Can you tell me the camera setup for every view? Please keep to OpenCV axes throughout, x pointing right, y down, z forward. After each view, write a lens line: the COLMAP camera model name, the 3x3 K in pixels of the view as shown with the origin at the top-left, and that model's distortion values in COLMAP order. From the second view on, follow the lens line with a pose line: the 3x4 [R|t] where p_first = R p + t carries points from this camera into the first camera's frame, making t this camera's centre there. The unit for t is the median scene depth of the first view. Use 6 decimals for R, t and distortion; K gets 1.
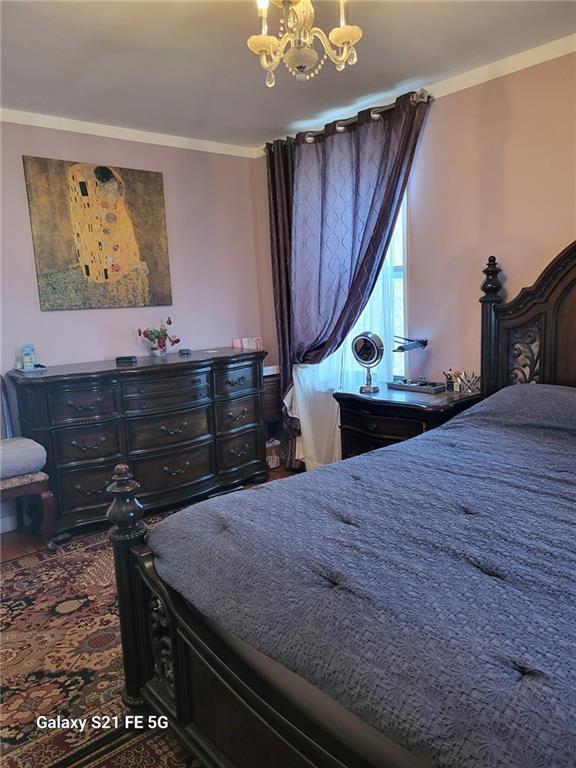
lens RADIAL K [[576.7, 0, 290.6], [0, 576.7, 382.4], [0, 0, 1]] dist [0.016793, -0.003902]
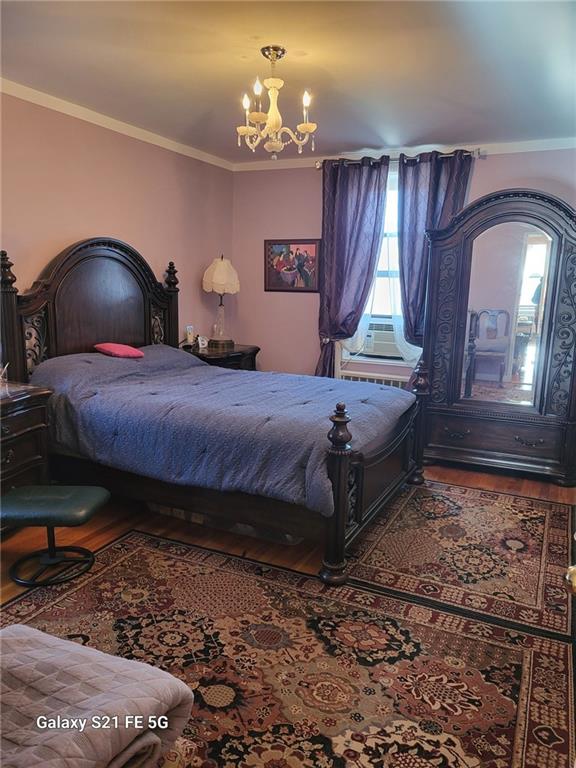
lens RADIAL K [[576.7, 0, 289.2], [0, 576.7, 385.6], [0, 0, 1]] dist [0.016793, -0.003902]
pose [[-0.390906, -0.152968, 0.907630, -1.250615], [0.148365, 0.962727, 0.226153, -0.196210], [-0.908394, 0.223065, -0.353641, 1.305999]]
